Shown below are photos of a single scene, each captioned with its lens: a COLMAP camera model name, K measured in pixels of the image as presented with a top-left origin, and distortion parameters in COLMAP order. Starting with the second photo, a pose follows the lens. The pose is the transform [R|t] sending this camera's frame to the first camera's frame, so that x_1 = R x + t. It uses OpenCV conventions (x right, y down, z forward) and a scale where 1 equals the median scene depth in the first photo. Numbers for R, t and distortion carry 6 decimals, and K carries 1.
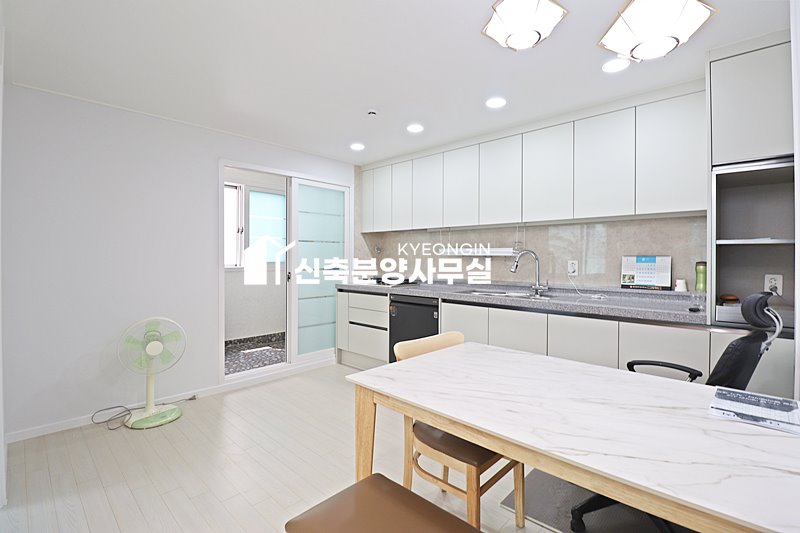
lens RADIAL K [[371.2, 0, 399.6], [0, 371.2, 260.8], [0, 0, 1]] dist [-0.007774, -0.005555]
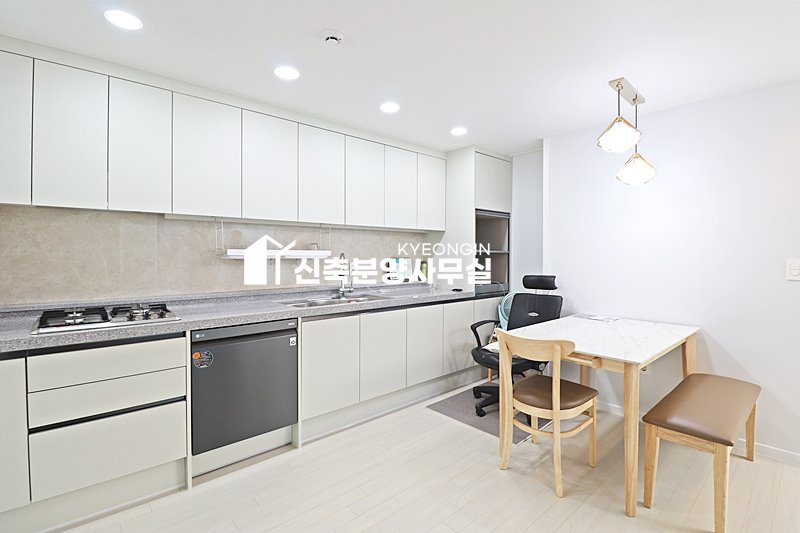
lens RADIAL K [[371.2, 0, 401.9], [0, 371.2, 260.9], [0, 0, 1]] dist [-0.007774, -0.005555]
pose [[0.085439, -0.022379, 0.996092, -0.612335], [0.006739, 0.999738, 0.021883, -0.027151], [-0.996321, 0.004843, 0.085567, 0.727024]]
